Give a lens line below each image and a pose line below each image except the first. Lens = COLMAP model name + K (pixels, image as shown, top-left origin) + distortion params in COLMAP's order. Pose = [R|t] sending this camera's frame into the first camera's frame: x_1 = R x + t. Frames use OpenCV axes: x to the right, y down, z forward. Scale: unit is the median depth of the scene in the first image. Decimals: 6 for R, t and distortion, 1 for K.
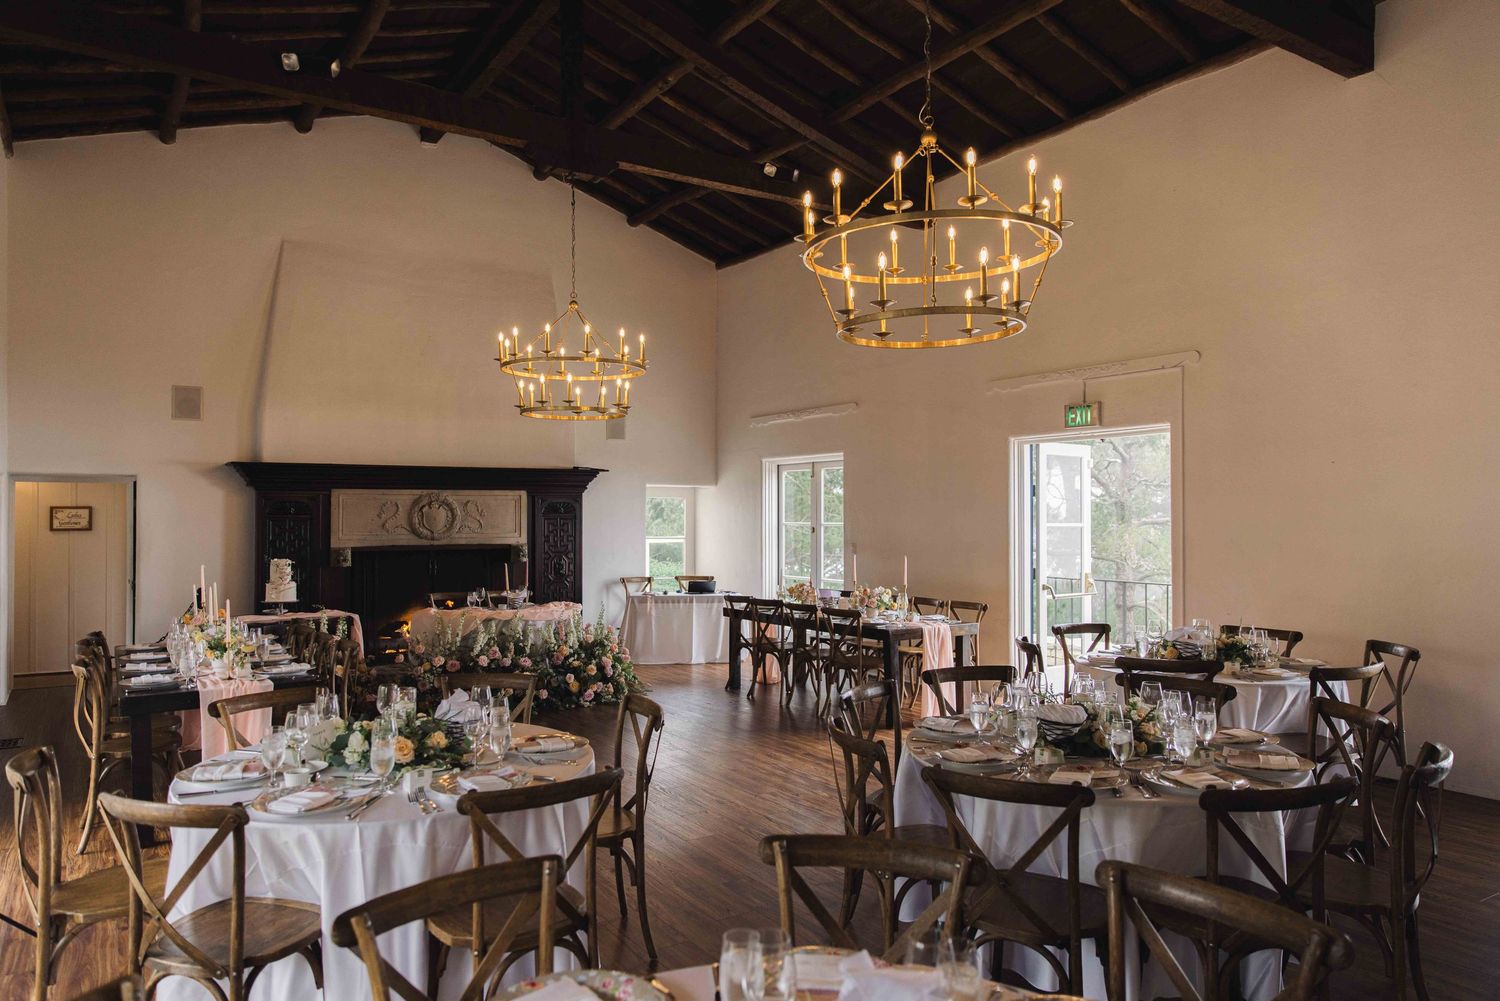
lens RADIAL K [[1002.5, 0, 764.3], [0, 1002.5, 498.9], [0, 0, 1]] dist [-0.001696, -0.004653]
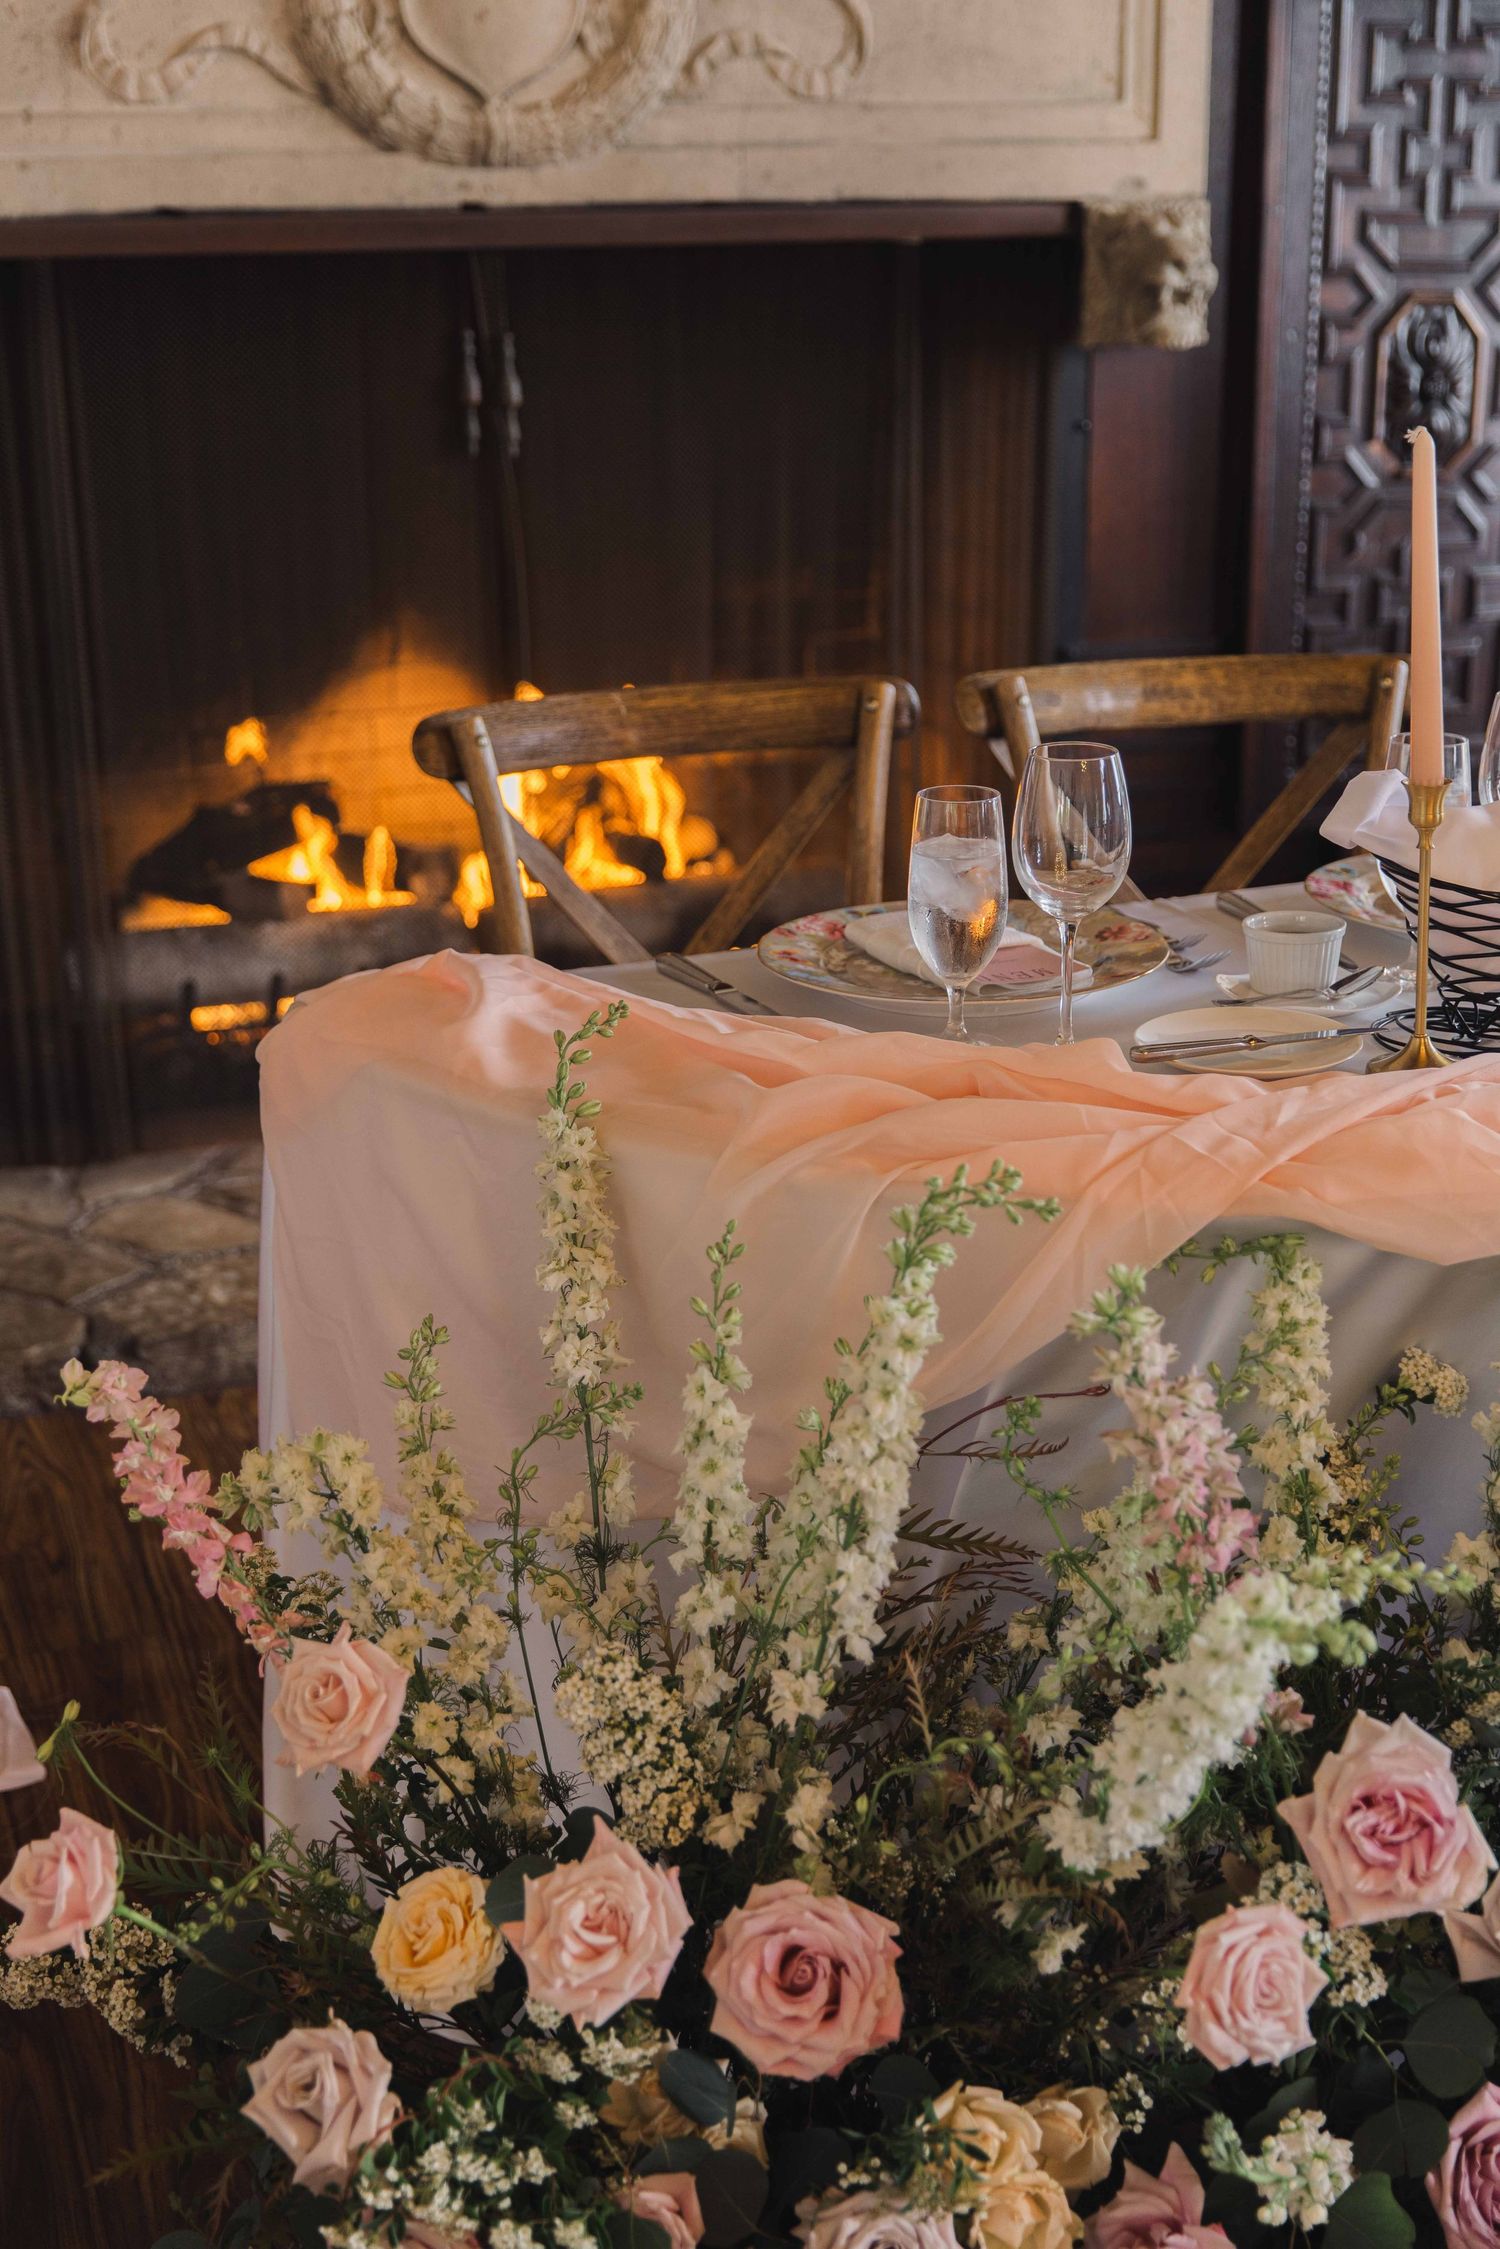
lens RADIAL K [[2967.1, 0, 755.5], [0, 2967.1, 1121.6], [0, 0, 1]] dist [0.006404, 0.000000]
pose [[0.971602, 0.064224, -0.227740, -0.296058], [0.014284, 0.944787, 0.327375, 0.046923], [0.236191, -0.321331, 0.917039, 0.906848]]
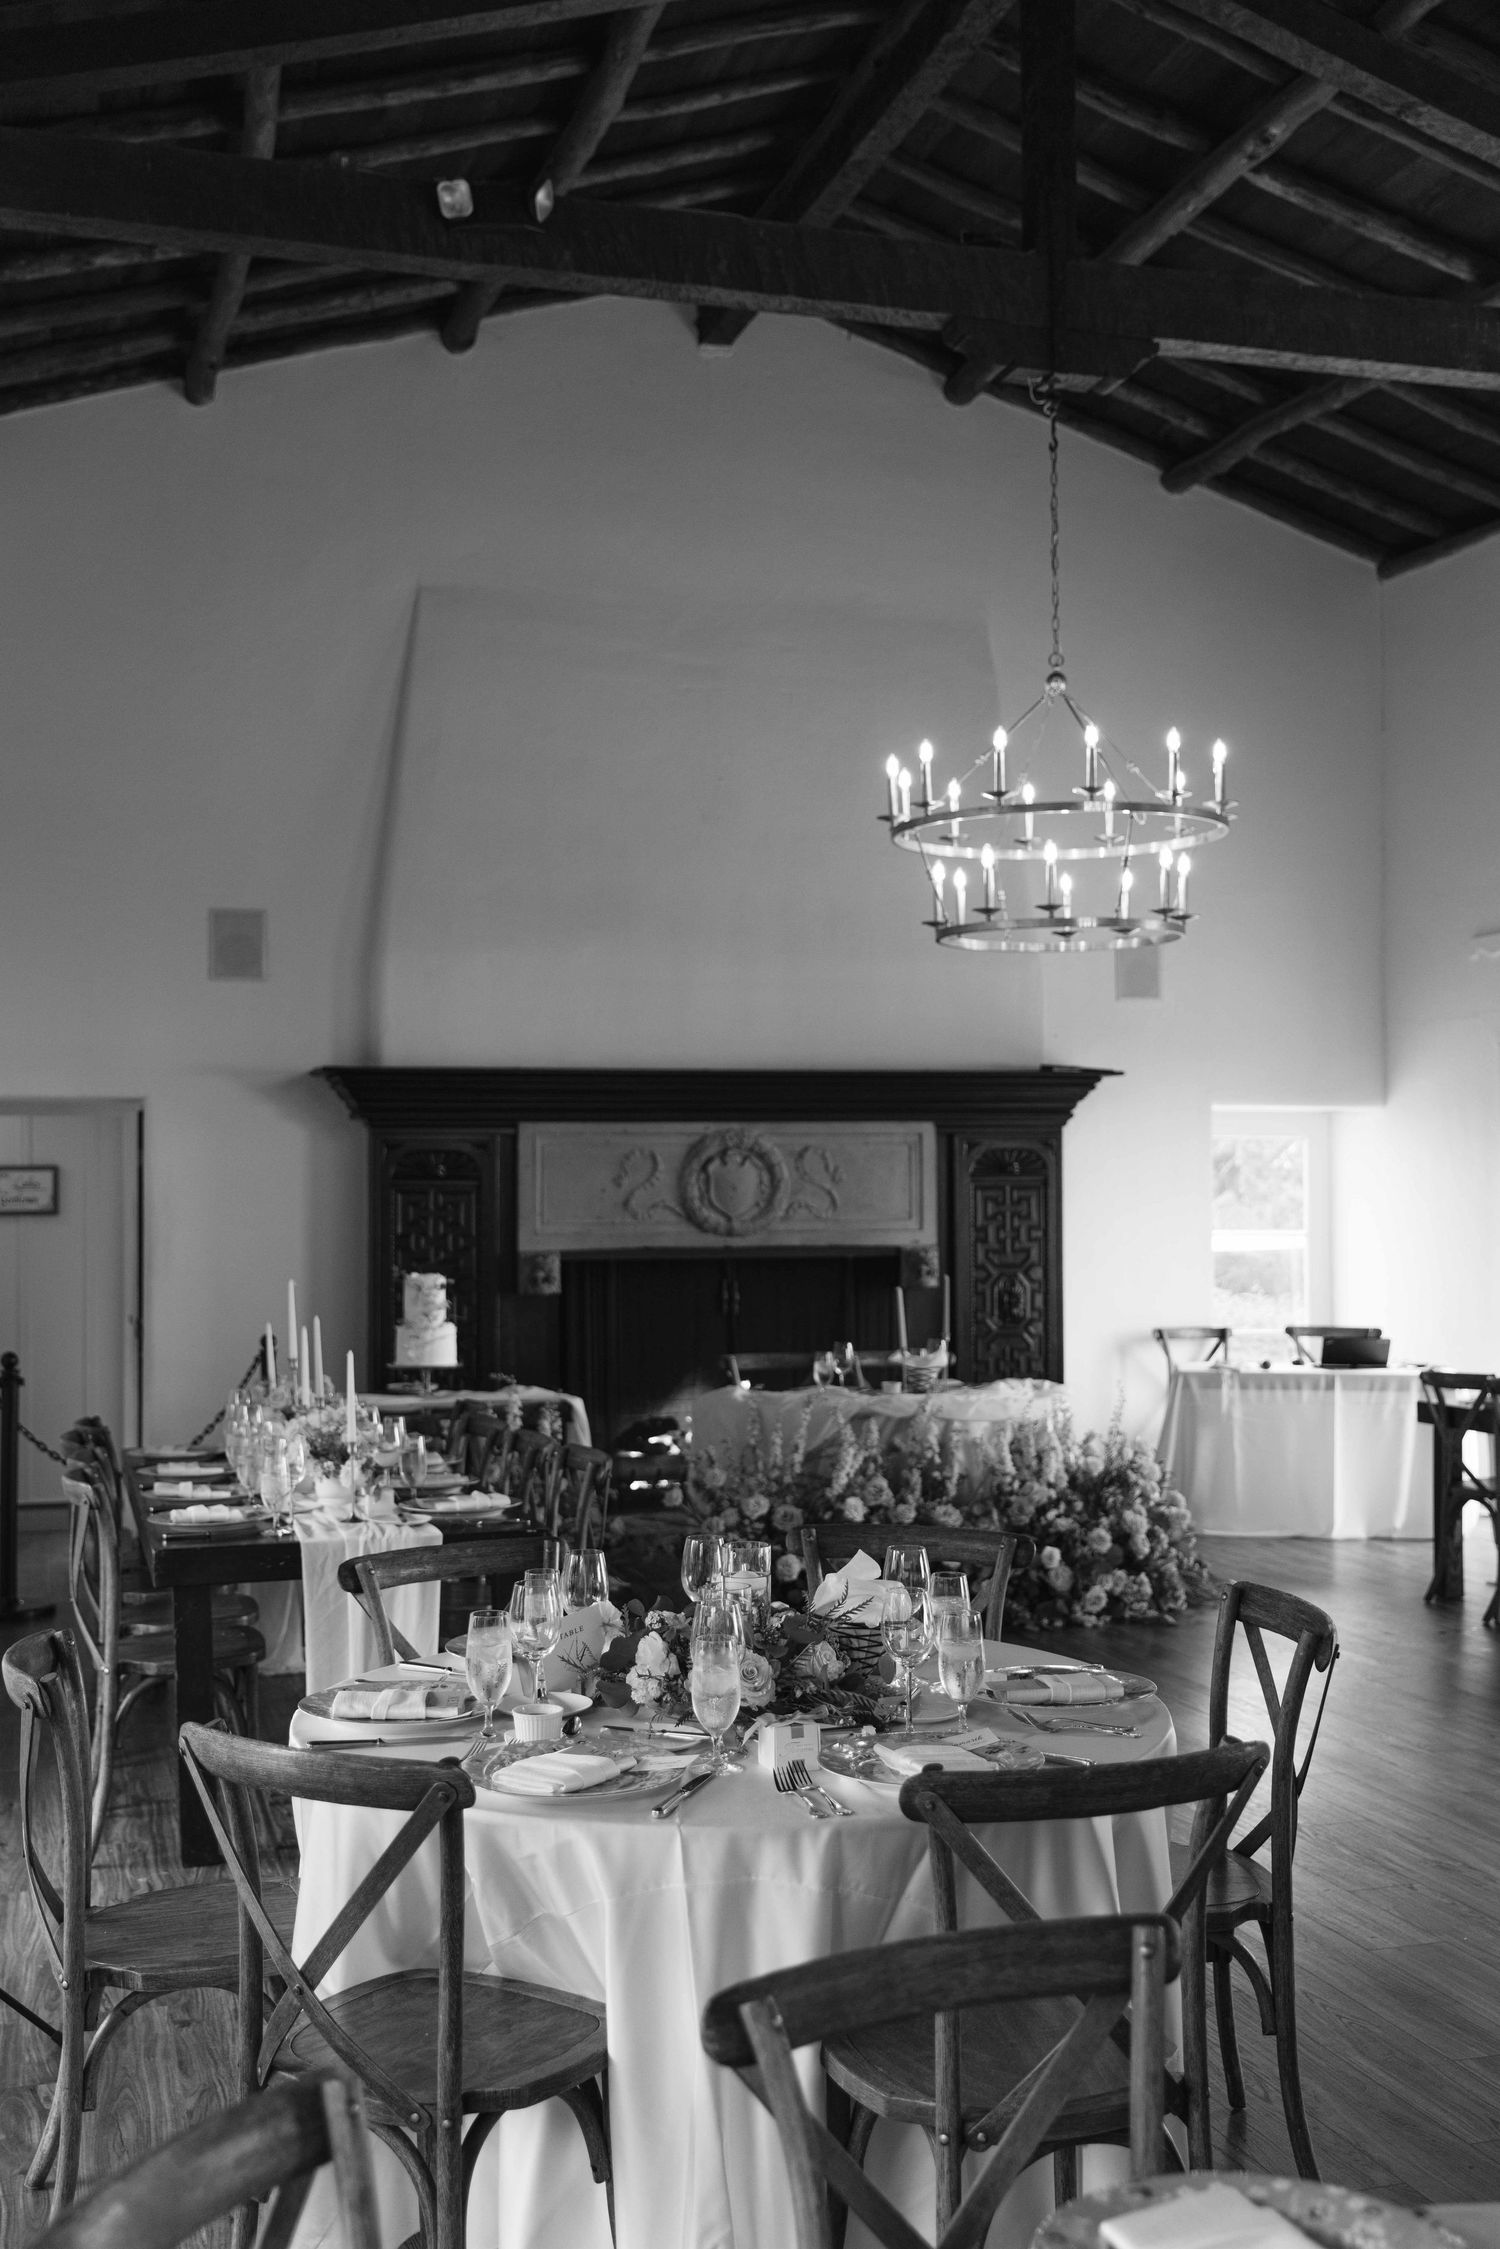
lens RADIAL K [[2388.9, 0, 746.1], [0, 2388.9, 1121.2], [0, 0, 1]] dist [-0.010065, 0.000000]
pose [[0.956357, -0.012099, -0.291952, -0.020951], [0.008447, 0.999870, -0.013766, 0.006781], [0.292080, 0.010699, 0.956334, -0.012855]]
